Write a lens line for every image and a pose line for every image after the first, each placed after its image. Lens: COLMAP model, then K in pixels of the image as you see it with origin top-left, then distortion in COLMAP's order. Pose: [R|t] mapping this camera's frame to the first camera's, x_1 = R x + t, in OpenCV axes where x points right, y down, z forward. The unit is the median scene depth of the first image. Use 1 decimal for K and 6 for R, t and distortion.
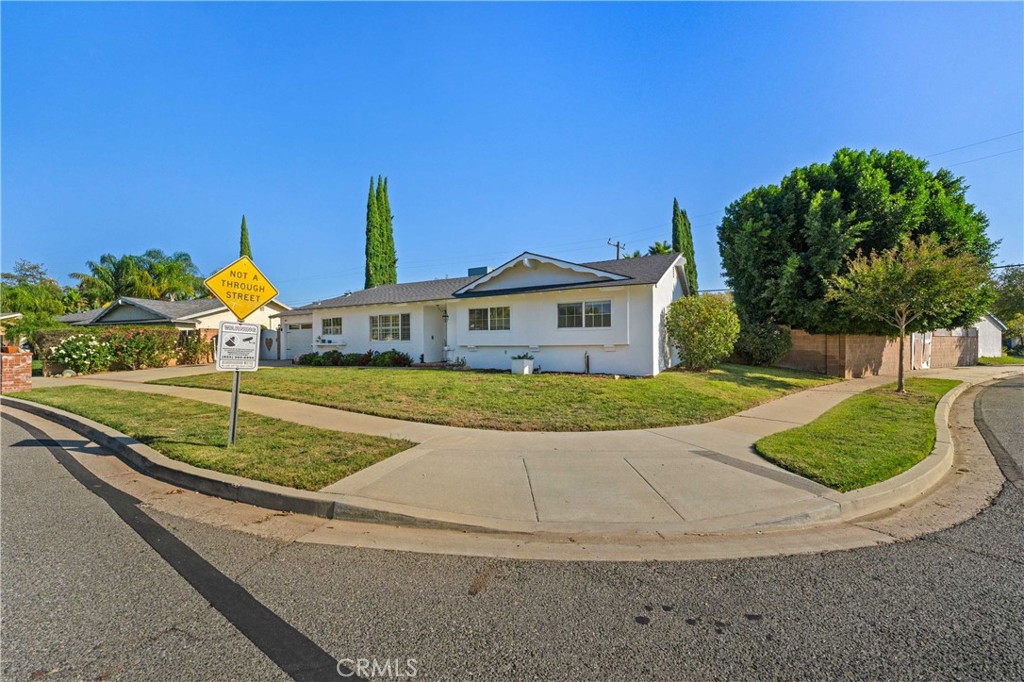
lens RADIAL K [[410.6, 0, 504.4], [0, 410.6, 346.9], [0, 0, 1]] dist [0.001397, 0.000118]
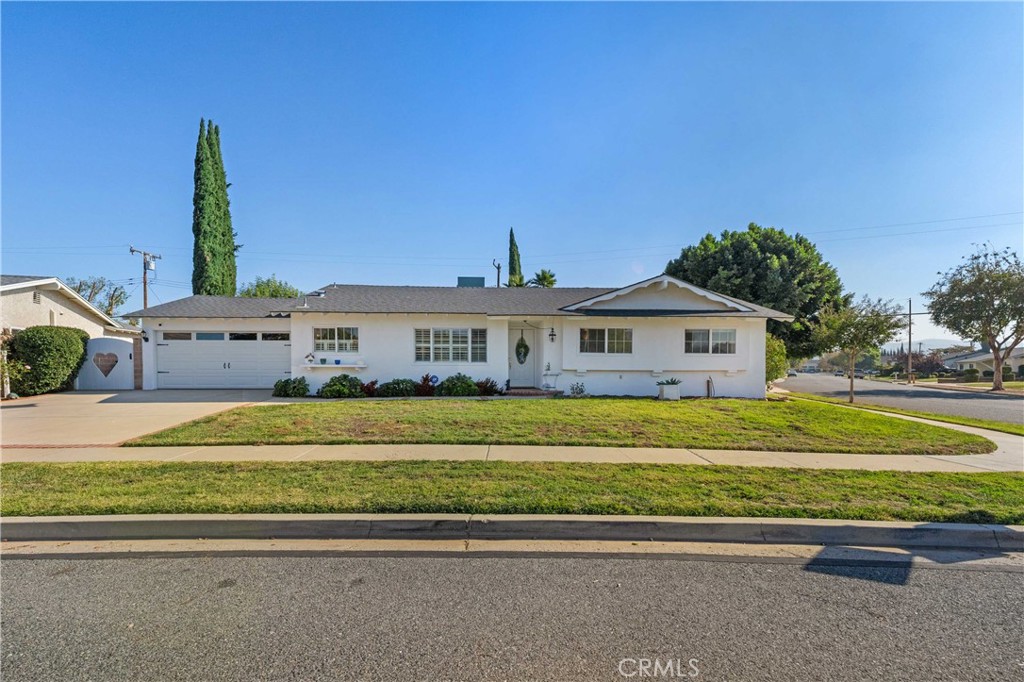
lens RADIAL K [[423.6, 0, 500.2], [0, 423.6, 376.4], [0, 0, 1]] dist [-0.000779, -0.000104]
pose [[0.839363, -0.004461, 0.543552, -0.724882], [-0.006796, 0.999802, 0.018700, -0.004686], [-0.543528, -0.019390, 0.839167, 0.323615]]
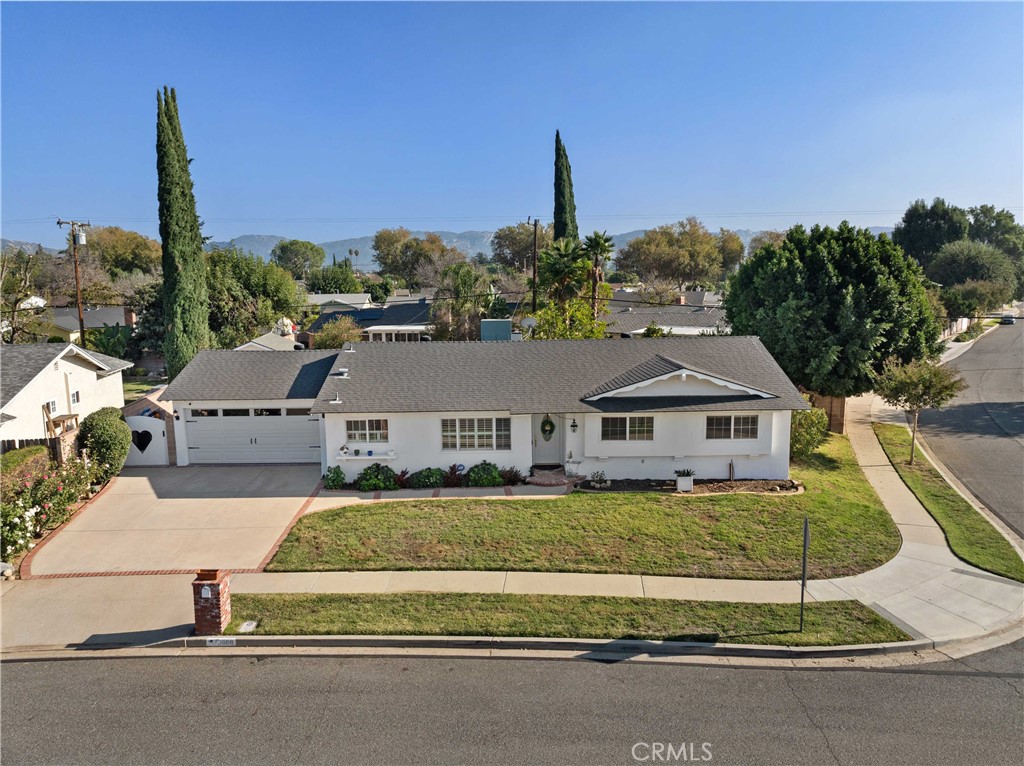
lens RADIAL K [[720.1, 0, 517.7], [0, 720.1, 380.6], [0, 0, 1]] dist [-0.035145, -0.003481]
pose [[0.864863, -0.077259, 0.496028, -1.021805], [0.007627, 0.989994, 0.140901, -0.394284], [-0.501950, -0.118077, 0.856798, -0.253885]]
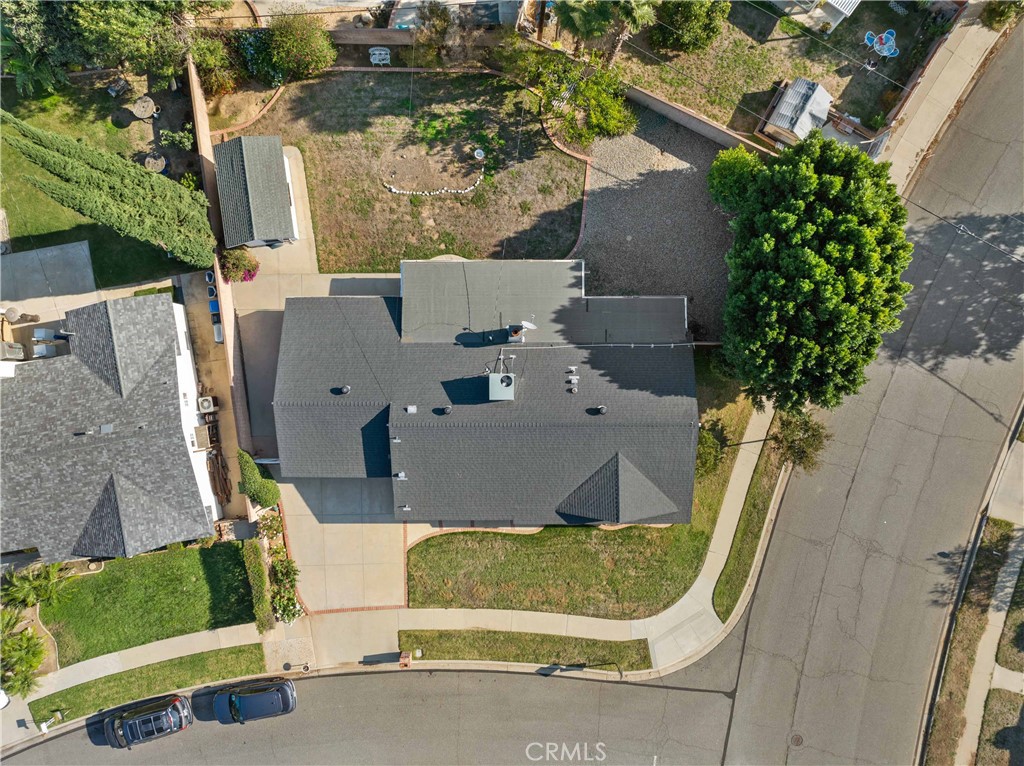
lens RADIAL K [[720.1, 0, 517.7], [0, 720.1, 380.6], [0, 0, 1]] dist [-0.035145, -0.003481]
pose [[0.868148, -0.496245, 0.007704, -0.036322], [-0.007666, 0.002113, 0.999968, -2.709996], [-0.496246, -0.868180, -0.001970, 1.498915]]
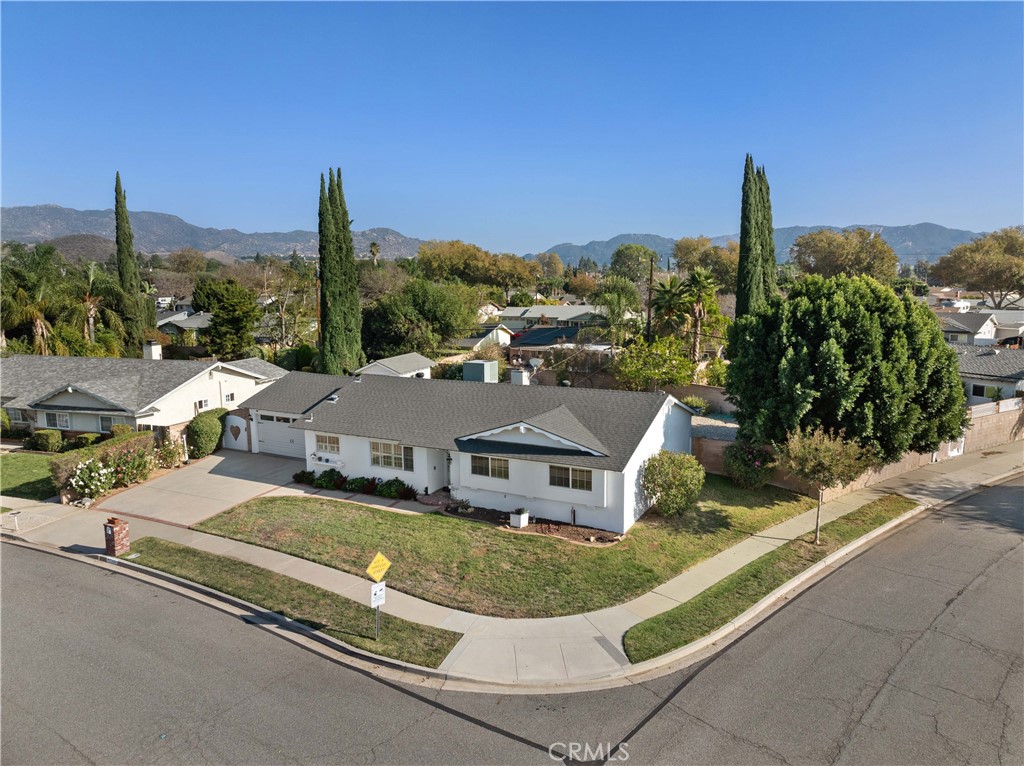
lens RADIAL K [[720.1, 0, 517.7], [0, 720.1, 380.6], [0, 0, 1]] dist [-0.035145, -0.003481]
pose [[0.999756, -0.008590, 0.020338, -0.000084], [0.005616, 0.989853, 0.141981, -0.555896], [-0.021351, -0.141832, 0.989660, -0.864381]]
